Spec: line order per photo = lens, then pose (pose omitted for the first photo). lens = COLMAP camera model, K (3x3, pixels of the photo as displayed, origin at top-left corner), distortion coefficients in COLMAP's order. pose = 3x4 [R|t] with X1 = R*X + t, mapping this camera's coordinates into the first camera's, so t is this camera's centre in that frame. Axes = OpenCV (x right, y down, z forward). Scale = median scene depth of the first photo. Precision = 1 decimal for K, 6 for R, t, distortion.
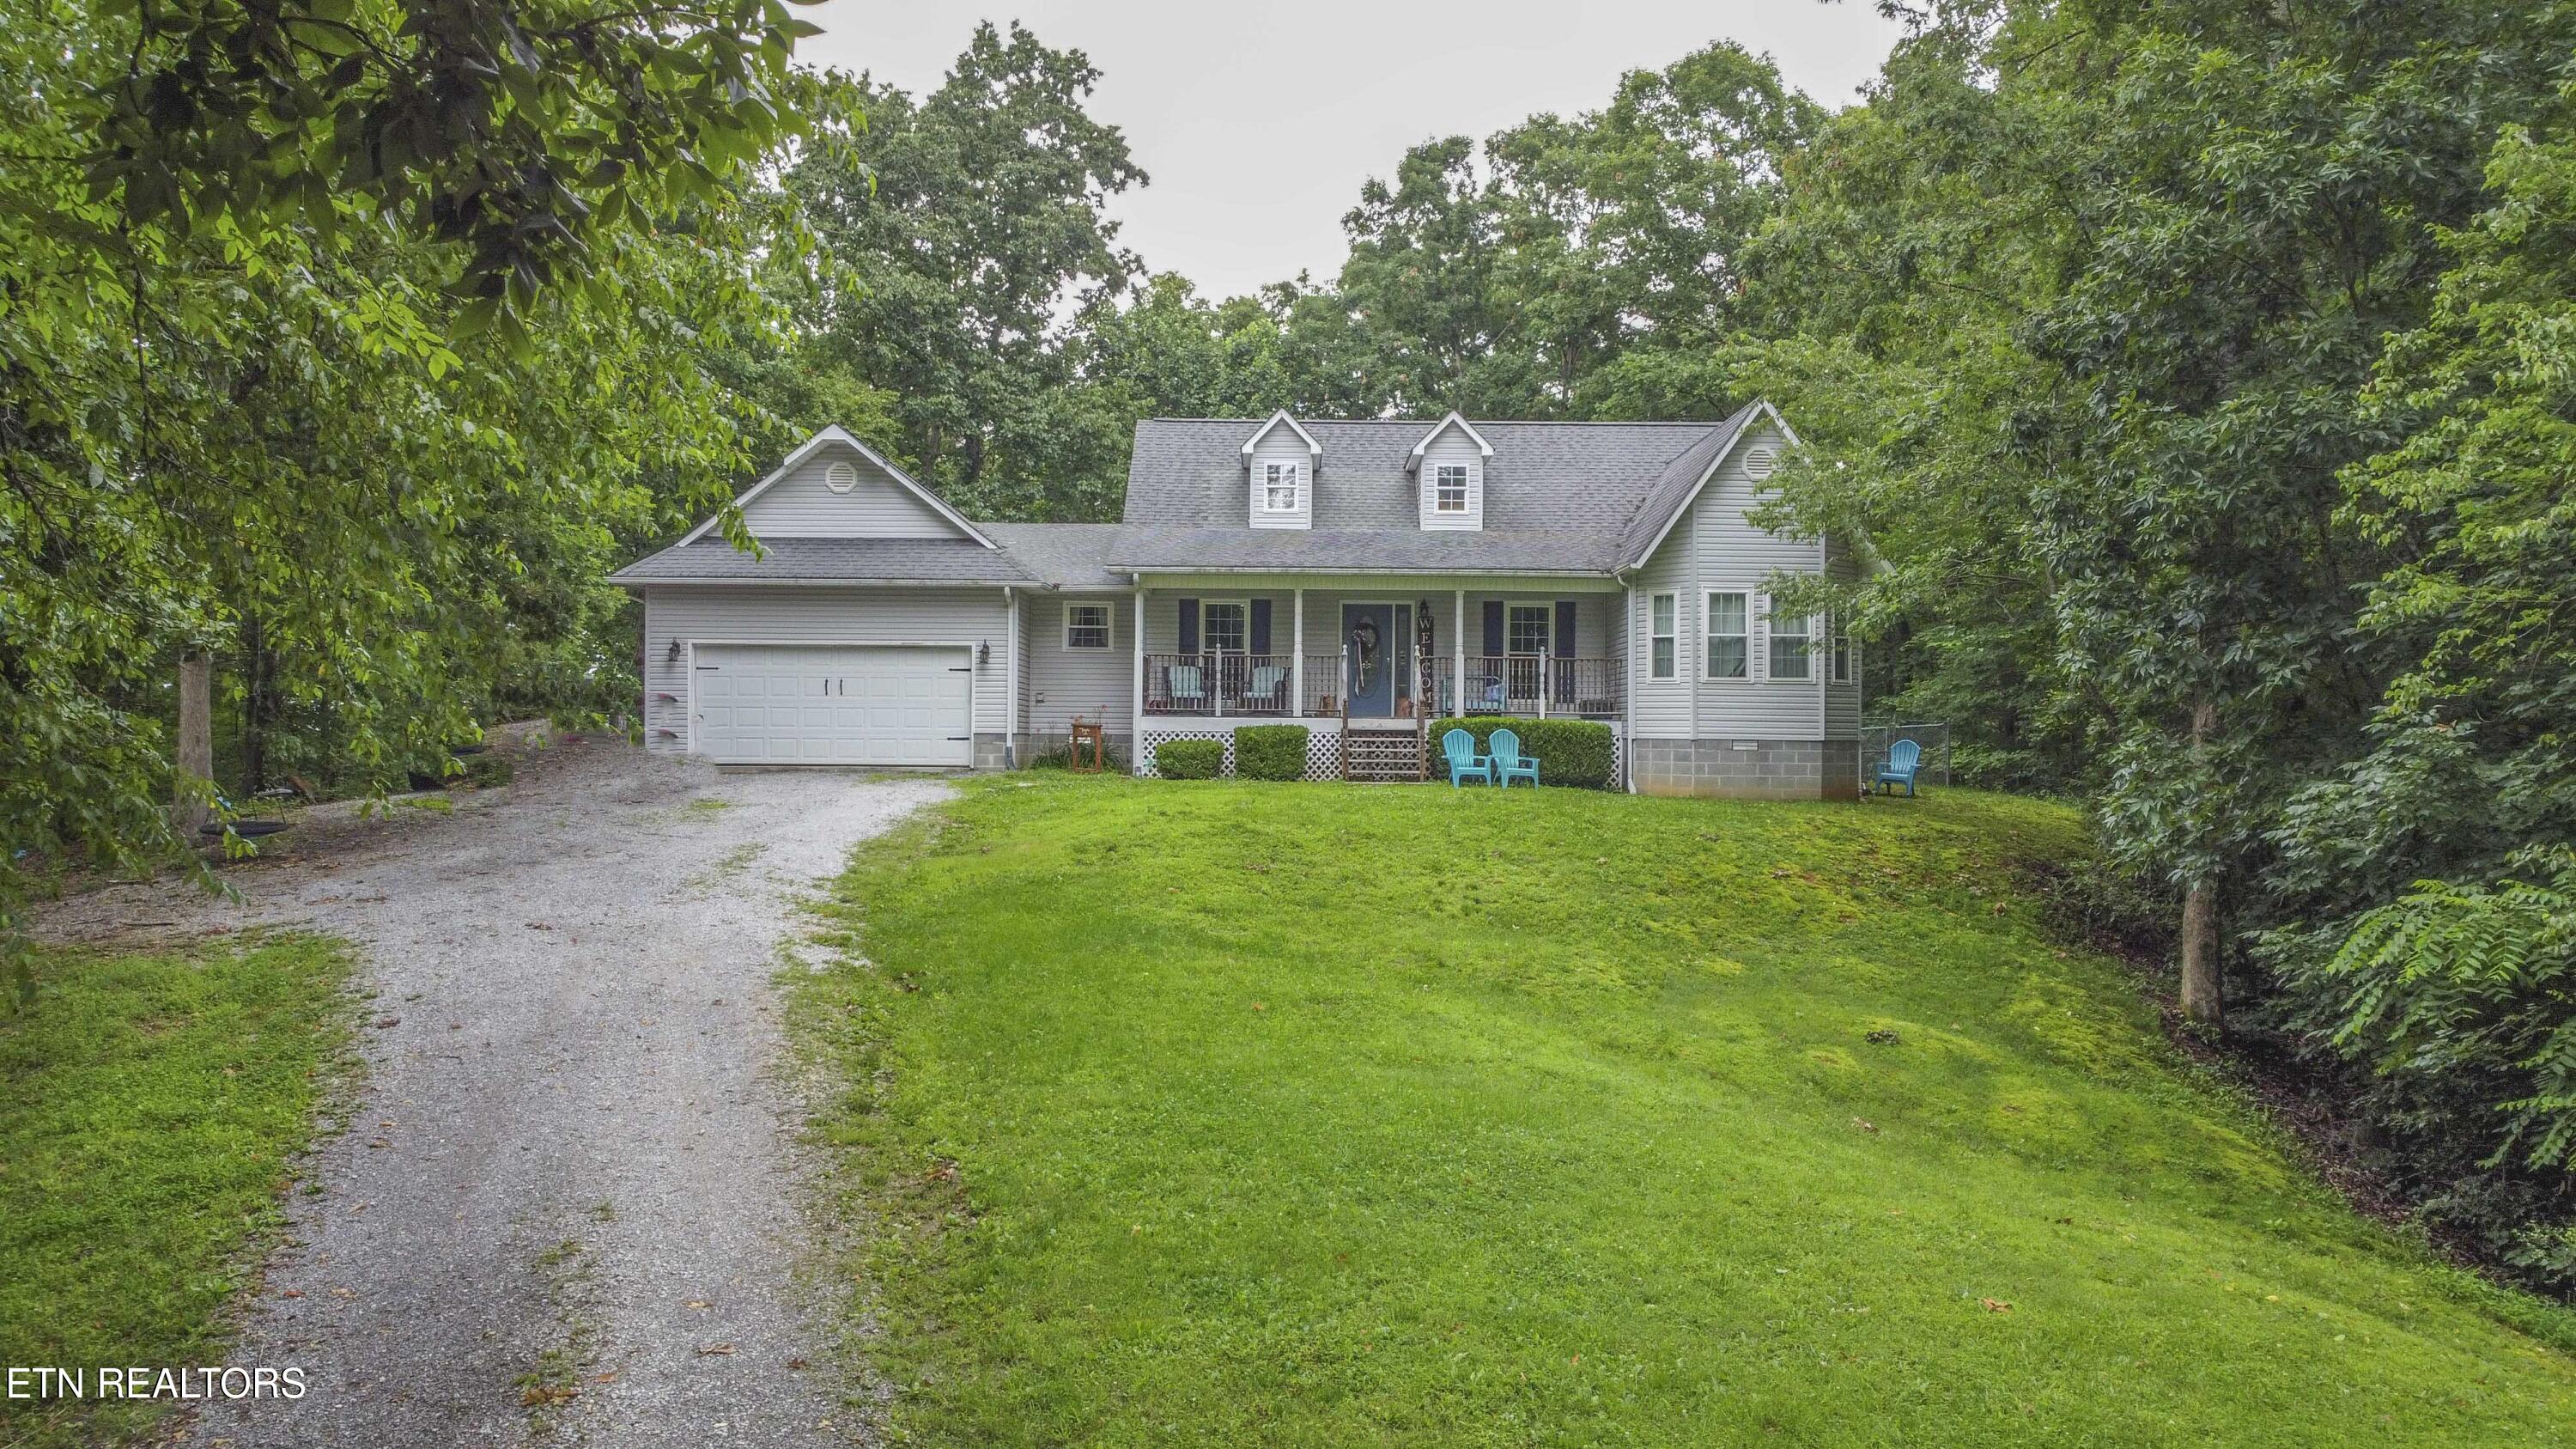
lens RADIAL K [[1957.6, 0, 1271.1], [0, 1957.6, 728.8], [0, 0, 1]] dist [0.004746, -0.005355]
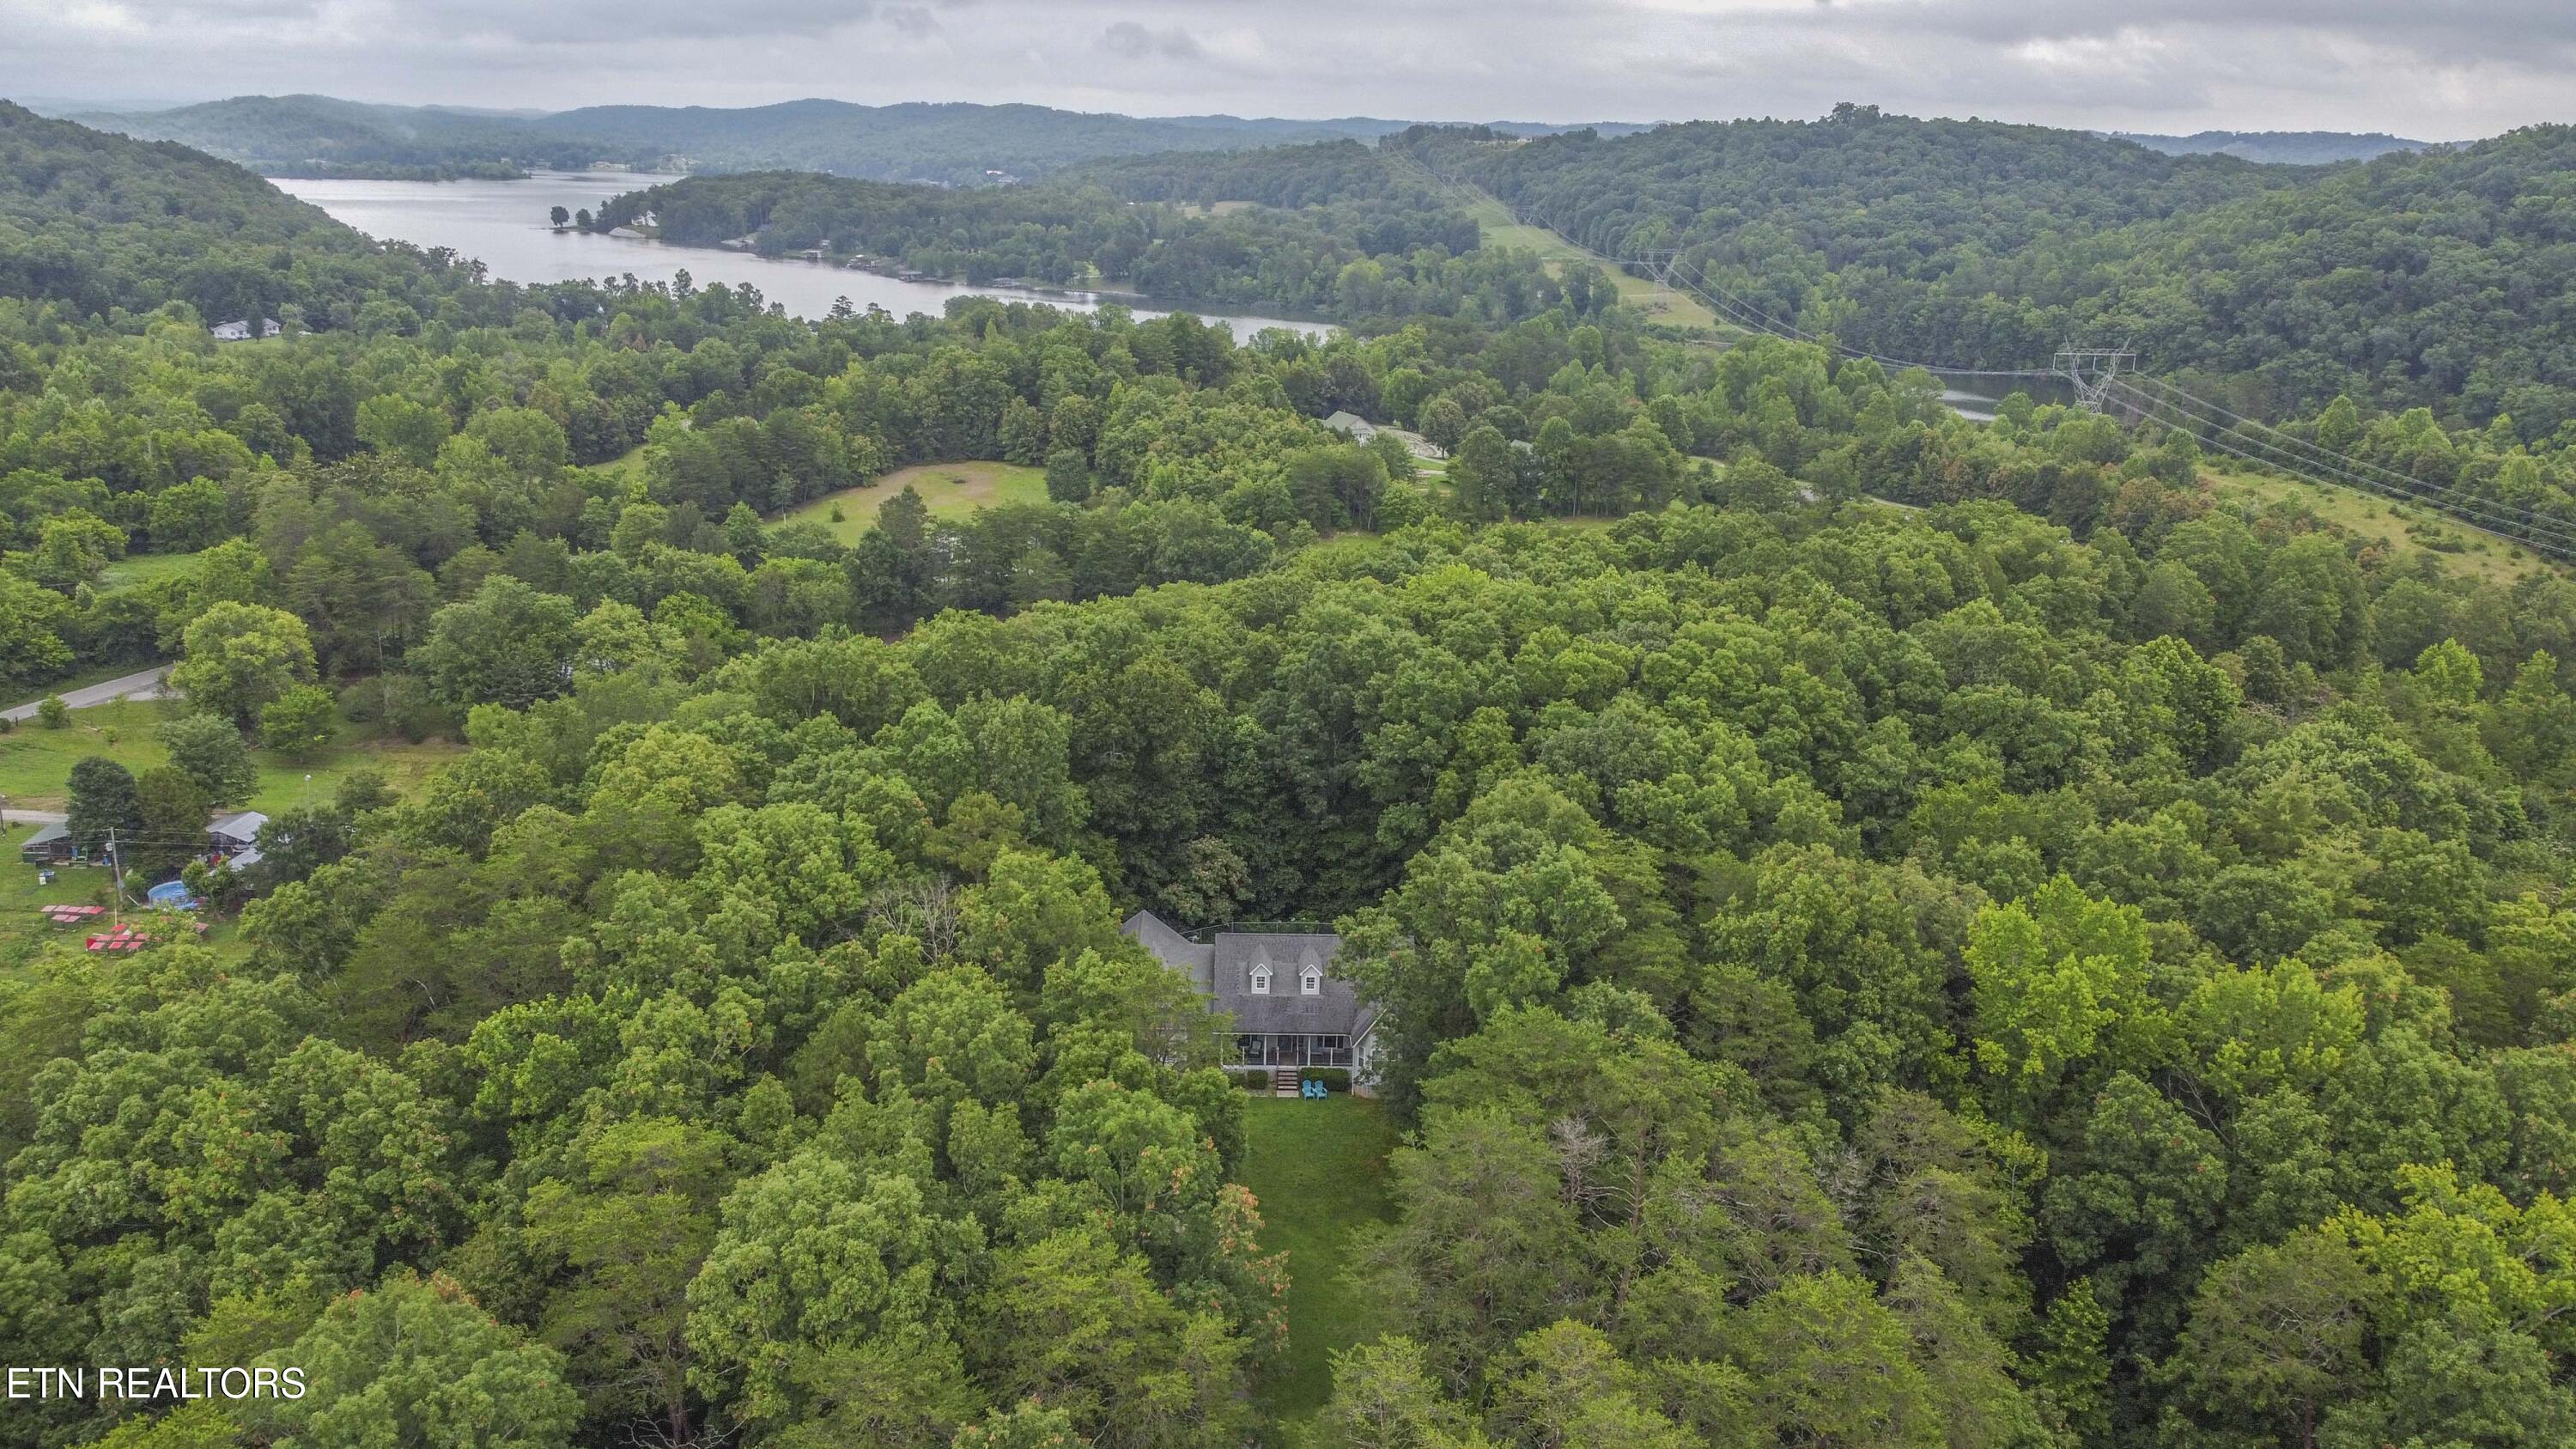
lens RADIAL K [[1957.6, 0, 1285.0], [0, 1957.6, 735.3], [0, 0, 1]] dist [0.004746, -0.005355]
pose [[0.999593, 0.004195, 0.028219, -0.054371], [-0.012787, 0.950095, 0.311698, -1.718457], [-0.025504, -0.311932, 0.949762, -2.271511]]
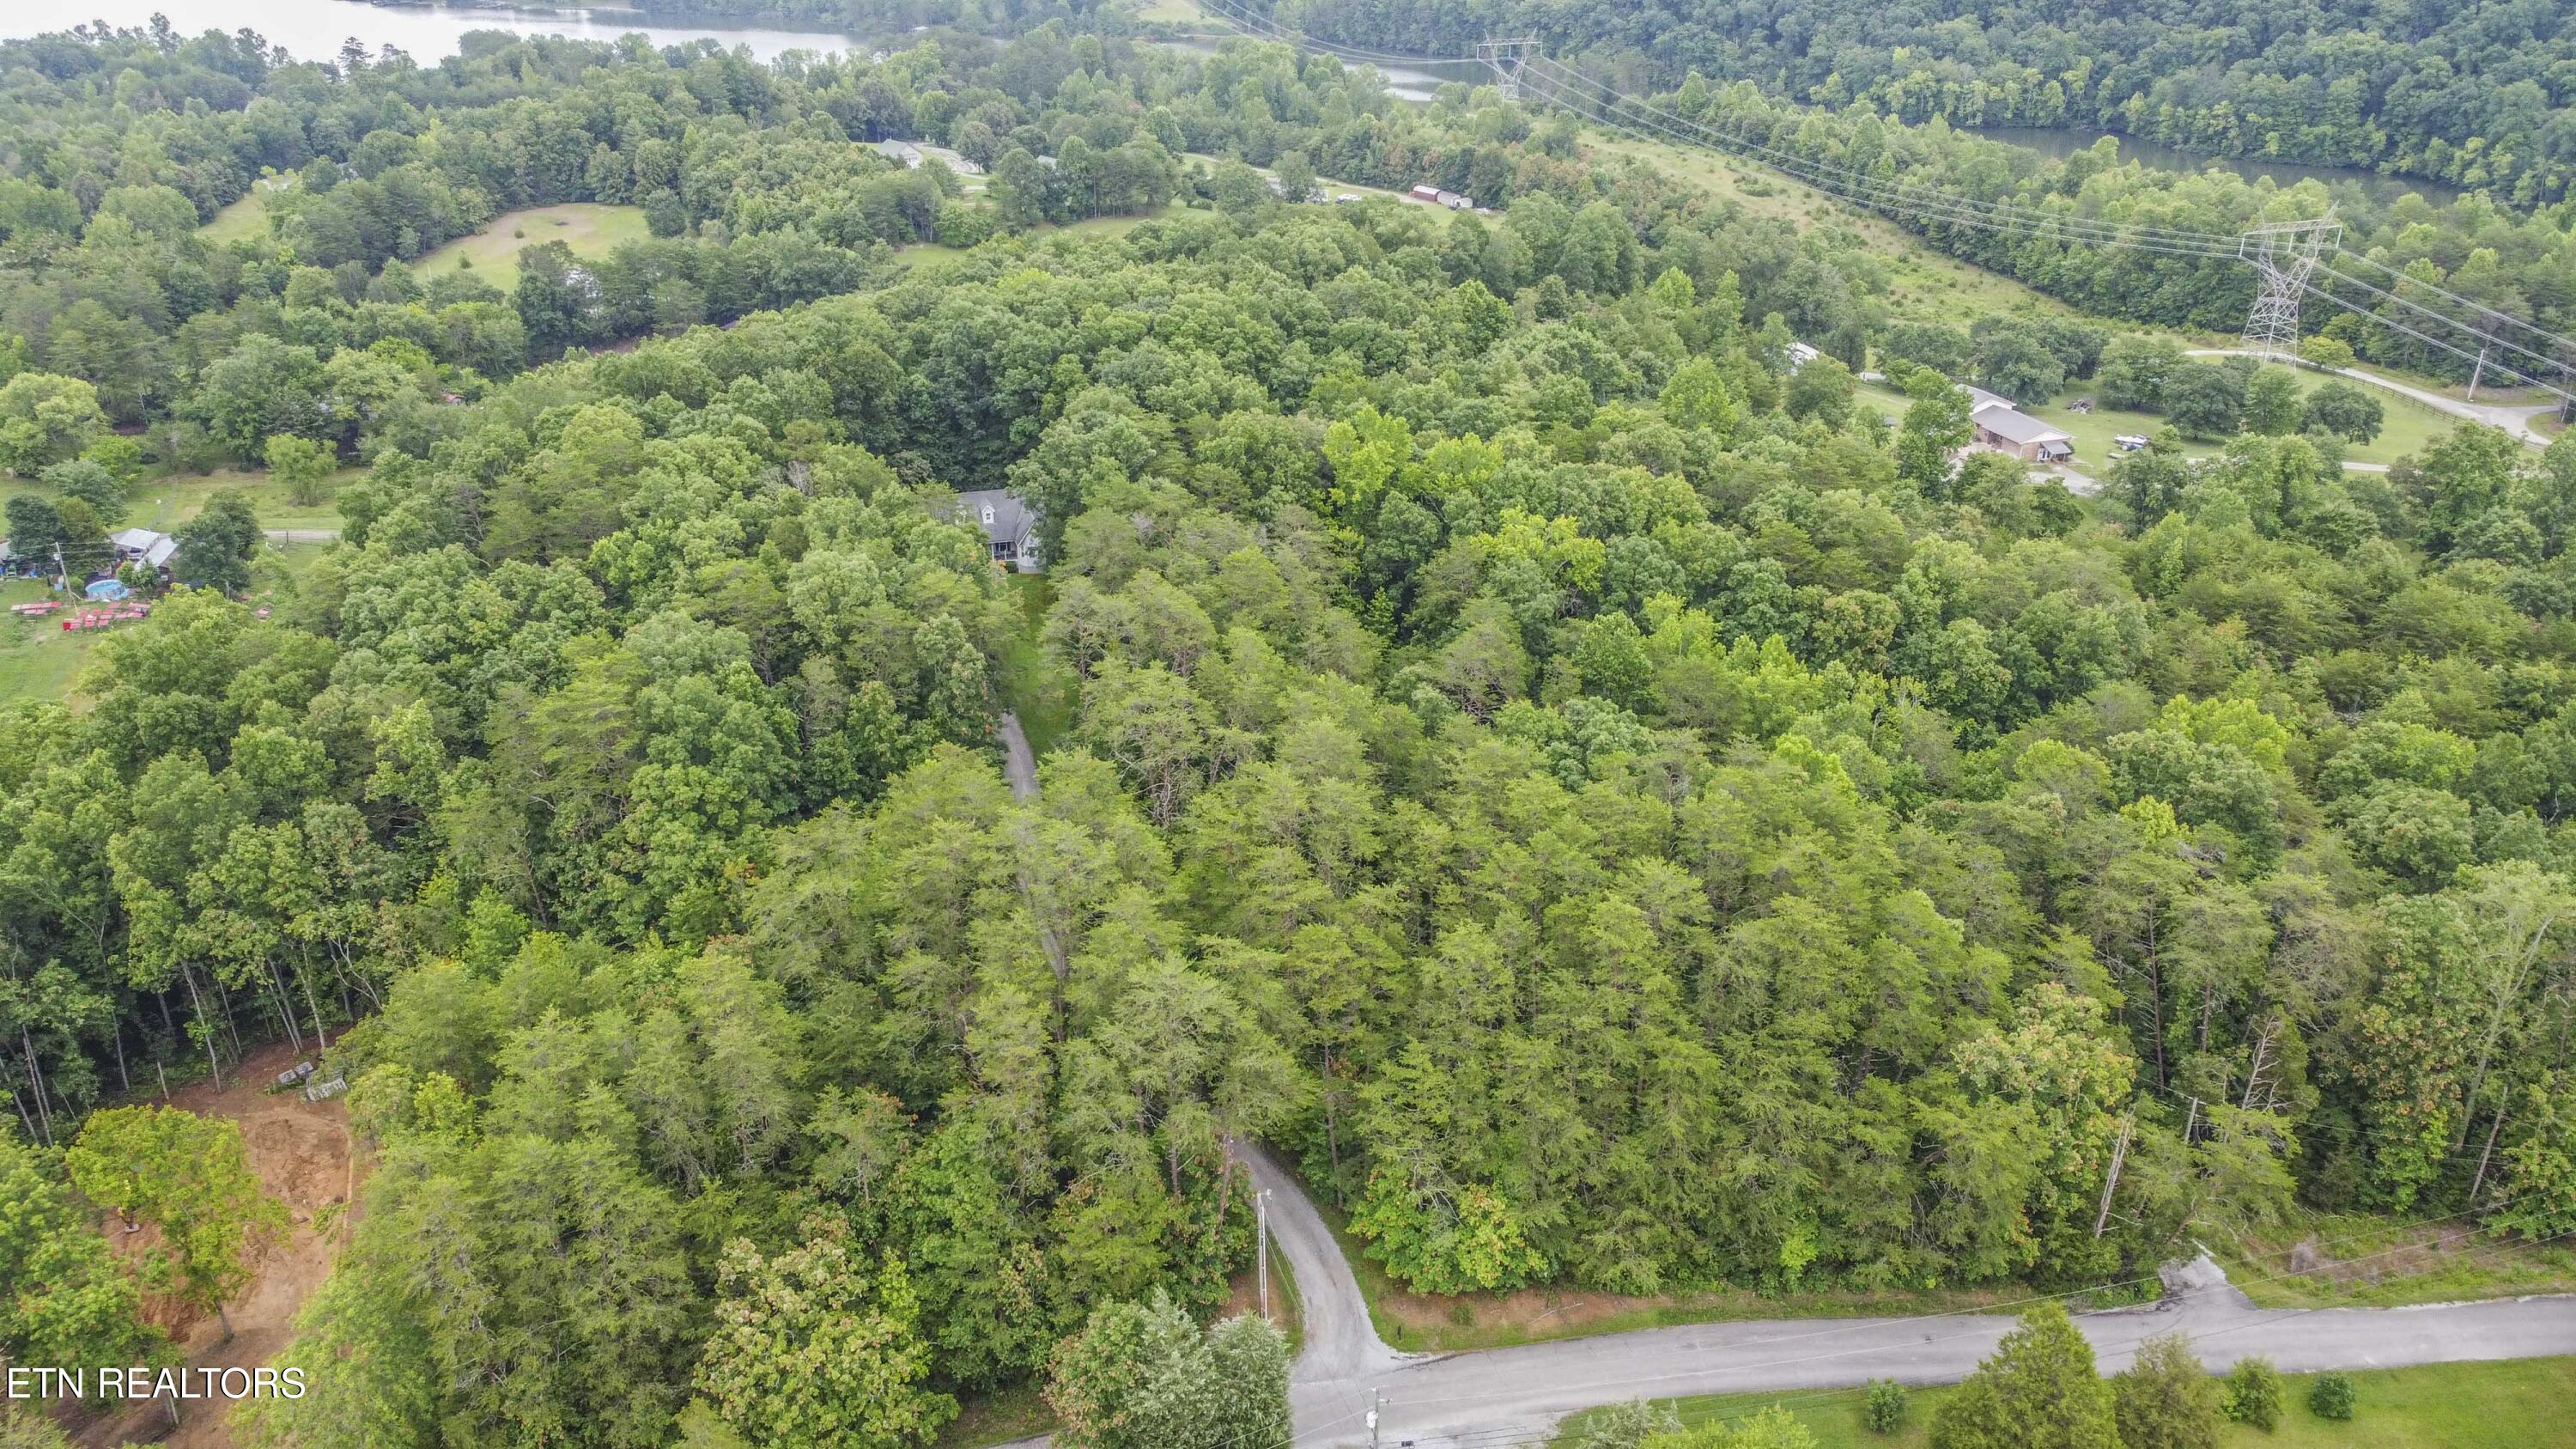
lens RADIAL K [[1957.6, 0, 1299.8], [0, 1957.6, 716.0], [0, 0, 1]] dist [0.004746, -0.005355]
pose [[0.959964, -0.126853, 0.249756, -0.620850], [0.002811, 0.895907, 0.444233, -2.439908], [-0.280110, -0.425746, 0.860395, -5.139417]]
